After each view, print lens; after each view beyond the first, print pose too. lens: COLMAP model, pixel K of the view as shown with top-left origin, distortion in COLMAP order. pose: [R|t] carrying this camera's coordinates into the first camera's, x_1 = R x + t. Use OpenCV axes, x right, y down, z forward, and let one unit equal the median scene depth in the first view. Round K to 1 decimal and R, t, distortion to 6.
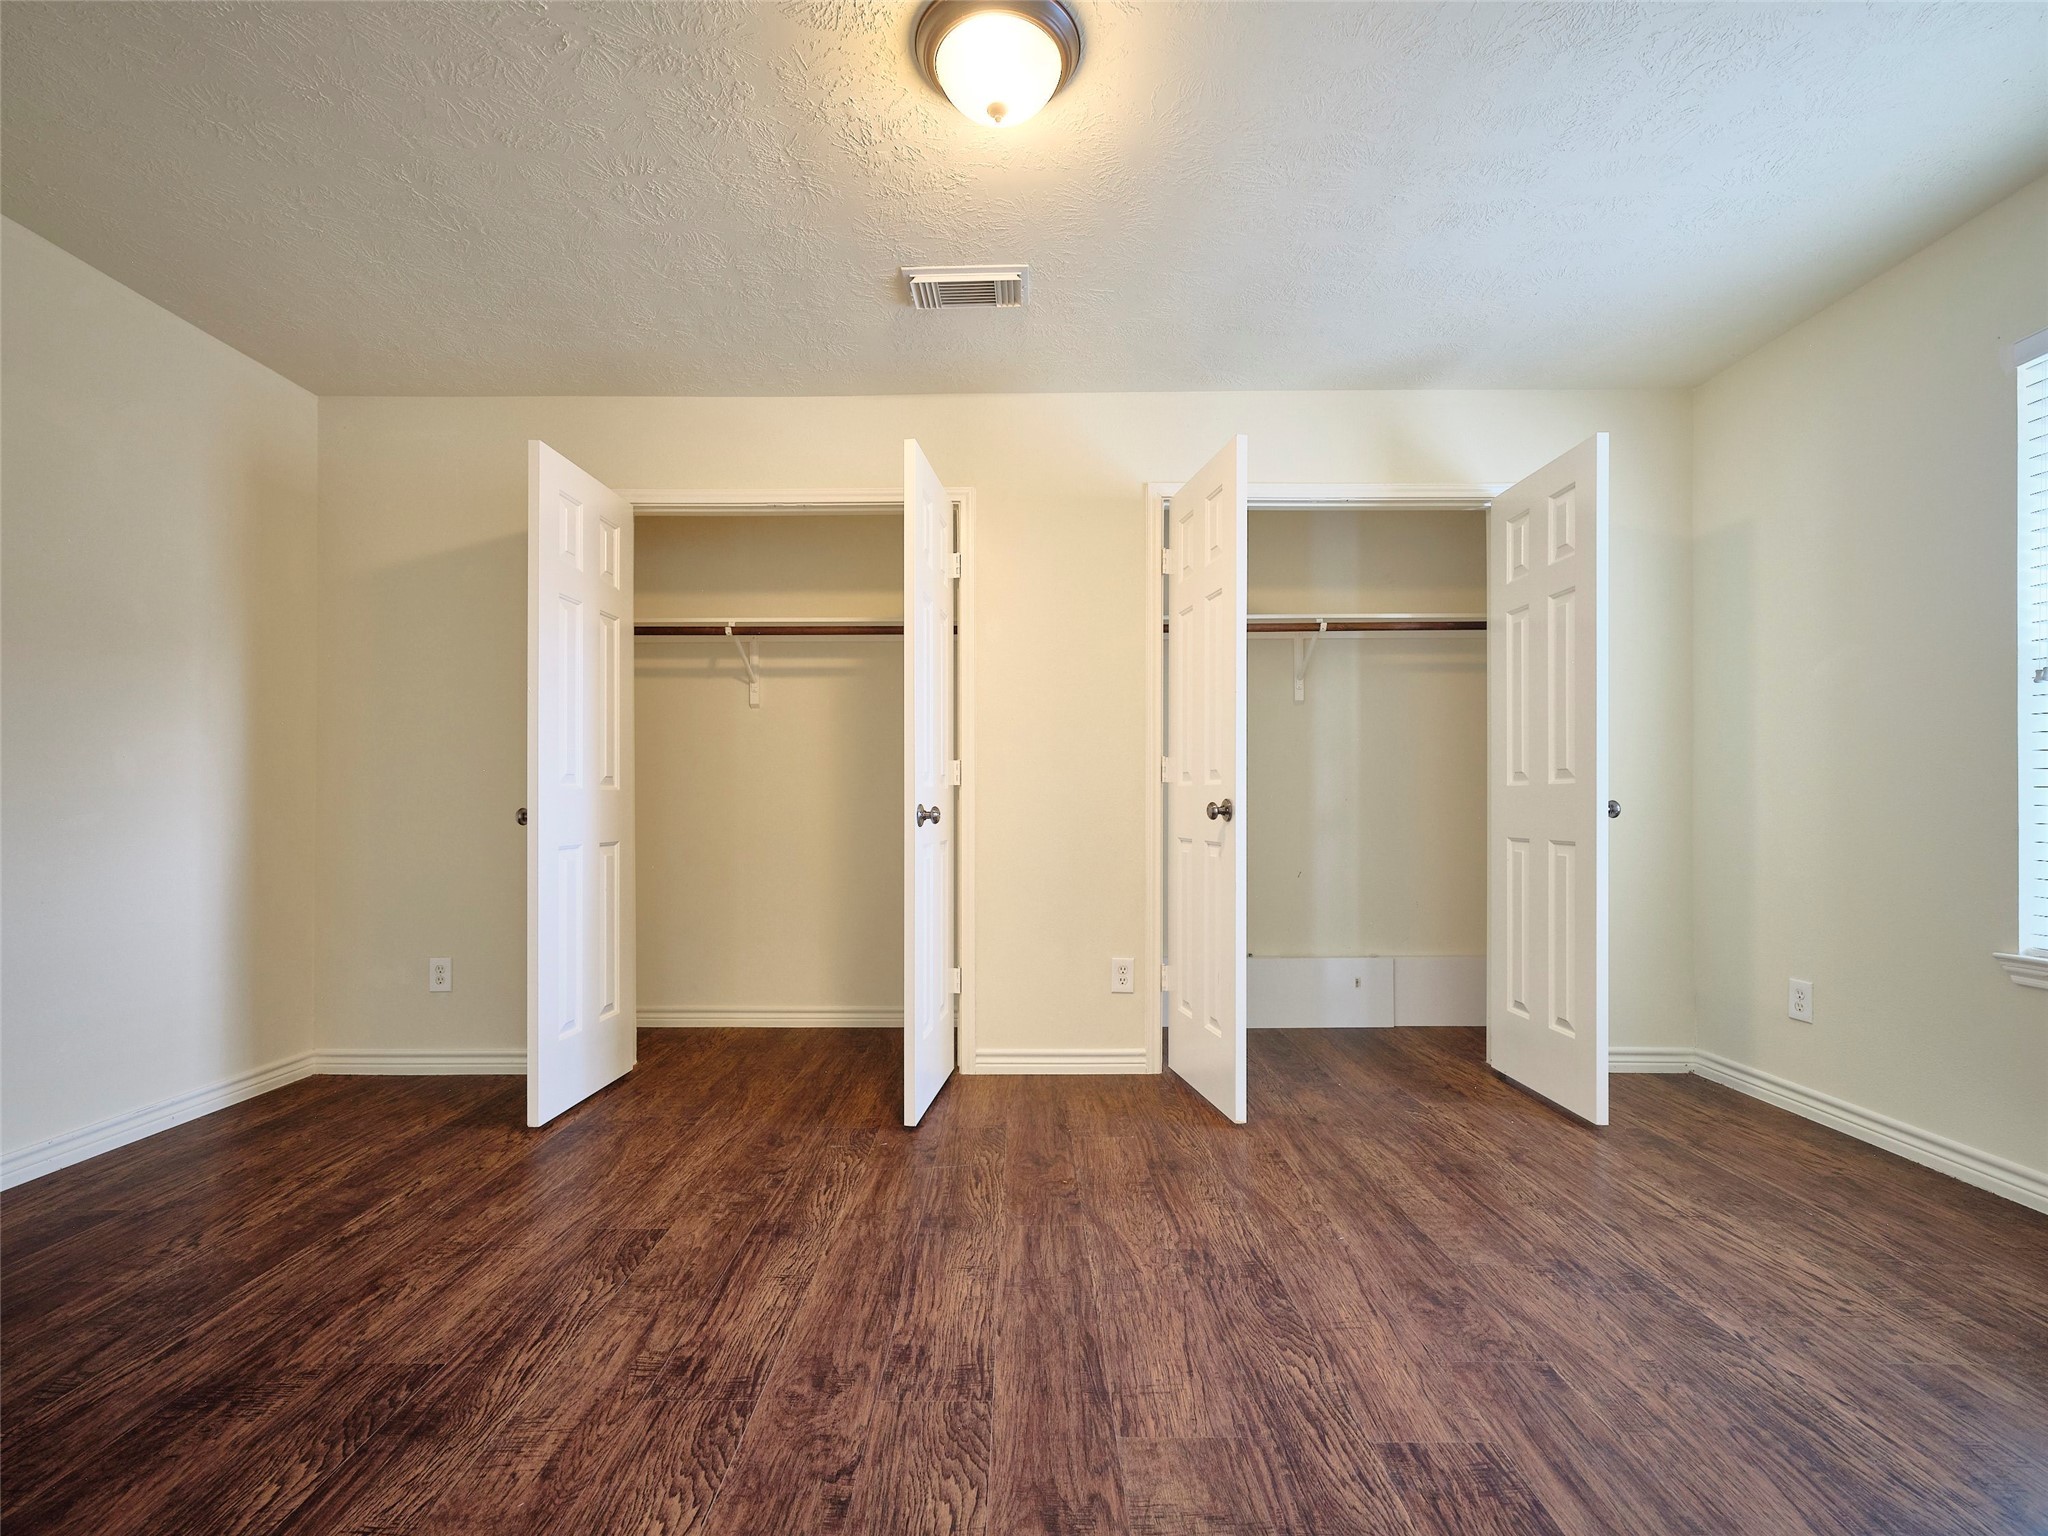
lens RADIAL K [[934.5, 0, 1038.4], [0, 934.5, 804.9], [0, 0, 1]] dist [-0.000452, -0.000554]
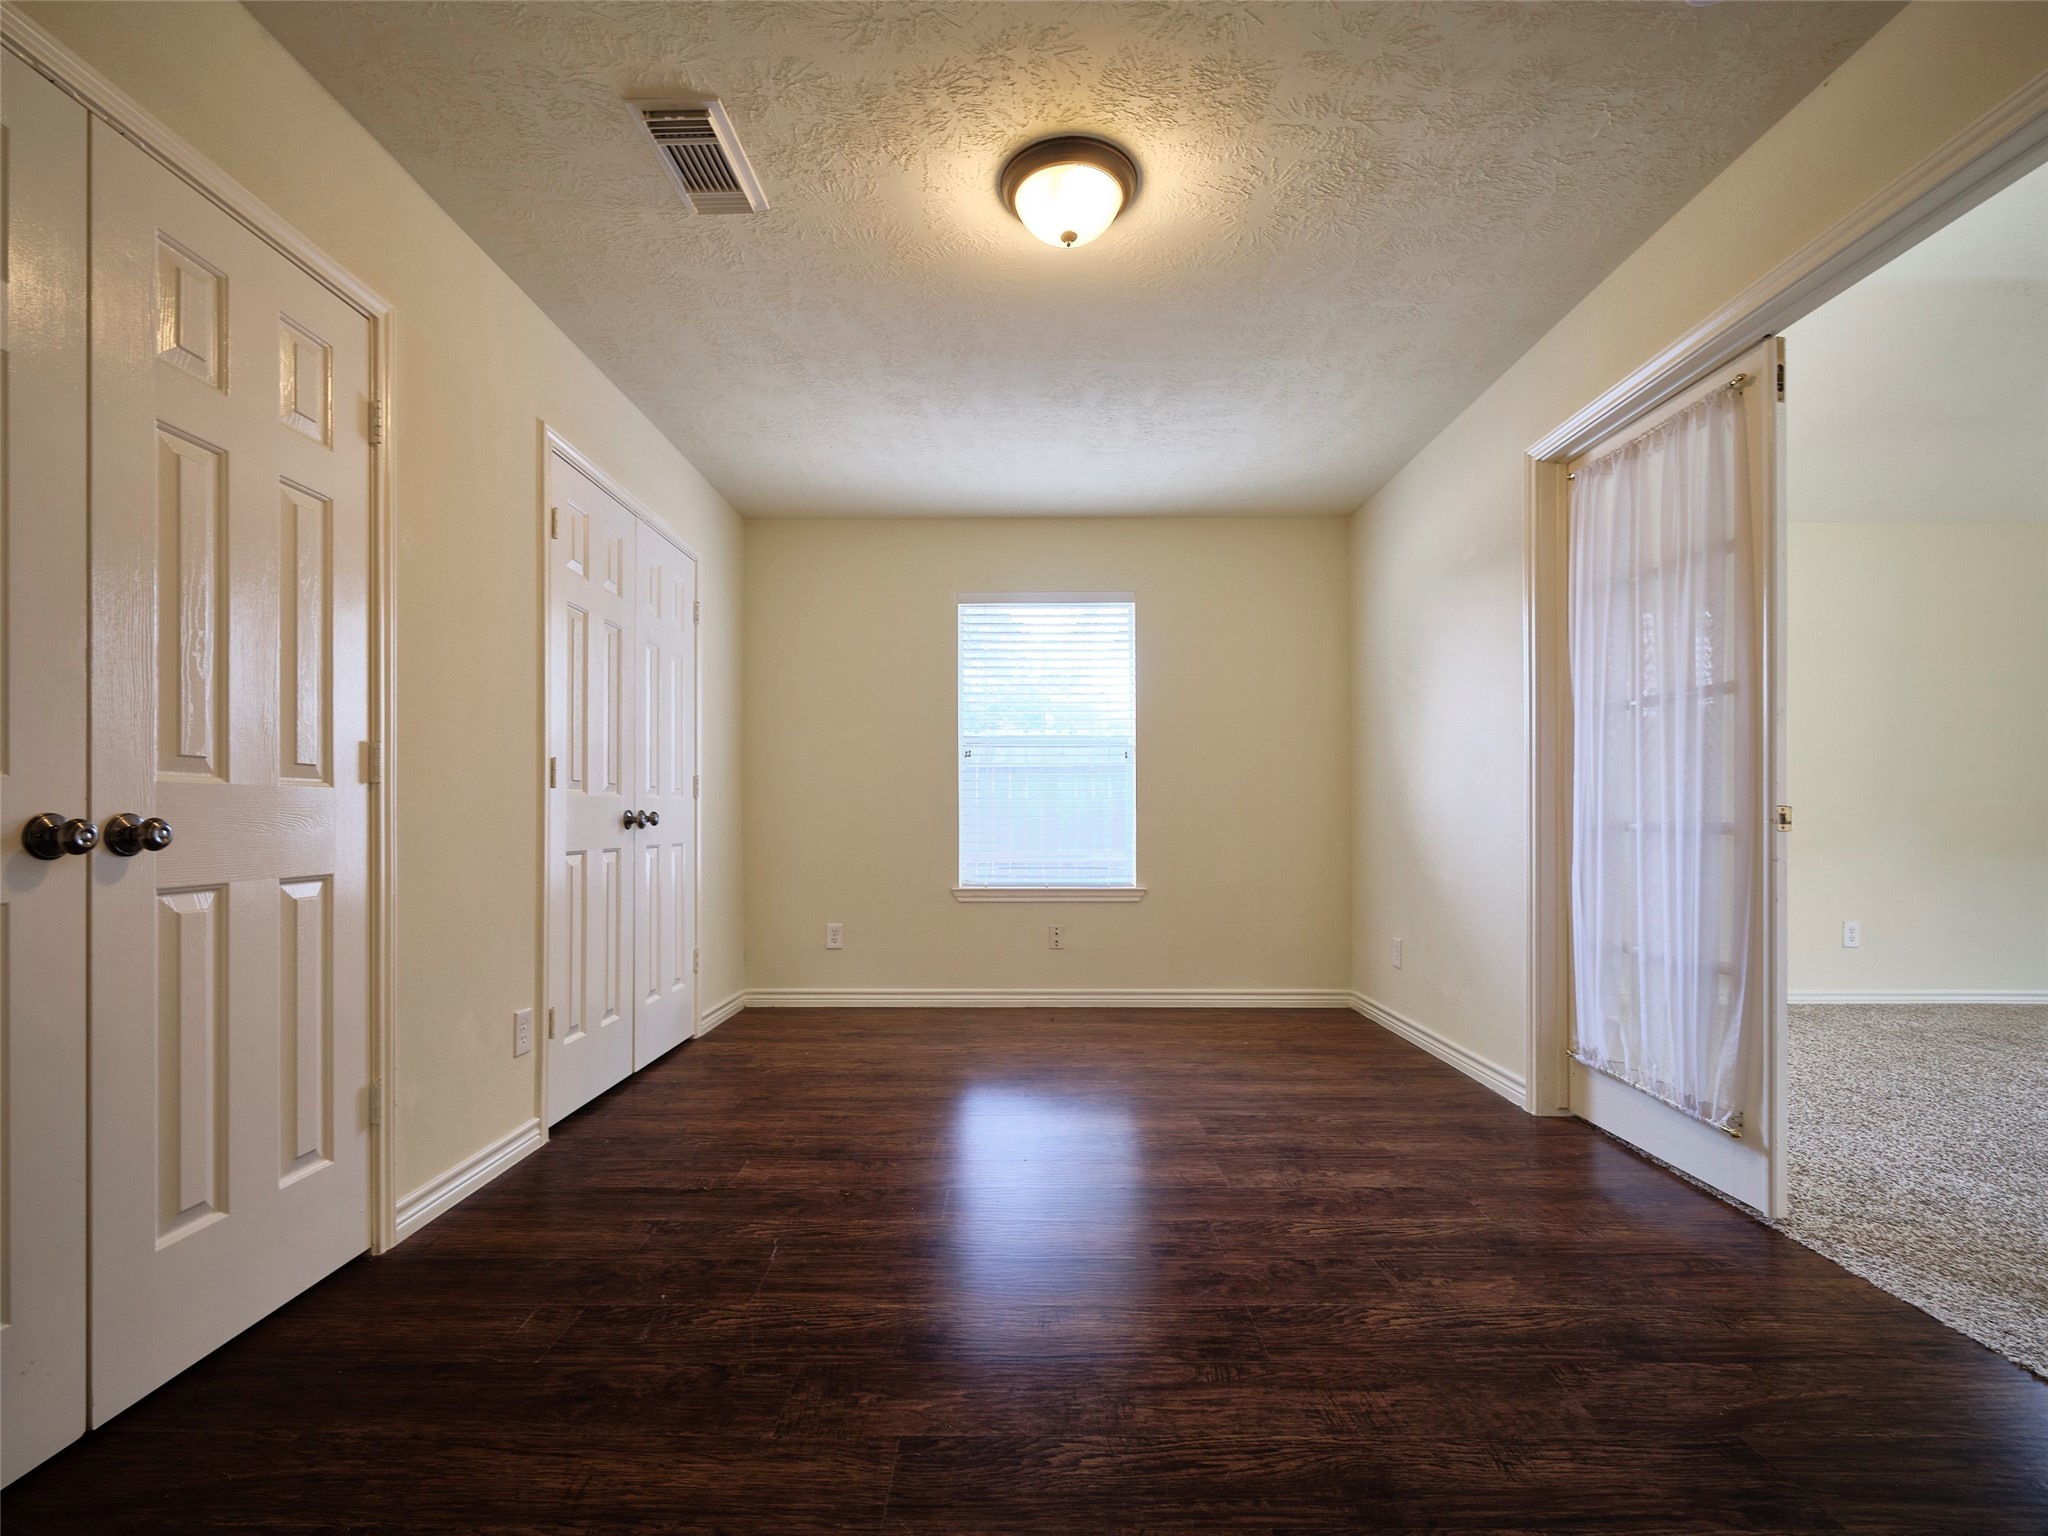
lens RADIAL K [[934.5, 0, 1009.0], [0, 934.5, 811.0], [0, 0, 1]] dist [-0.000452, -0.000554]
pose [[0.018022, 0.006037, 0.999819, -1.429374], [0.001112, 0.999981, -0.006058, 0.008959], [-0.999837, 0.001221, 0.018015, 1.214072]]
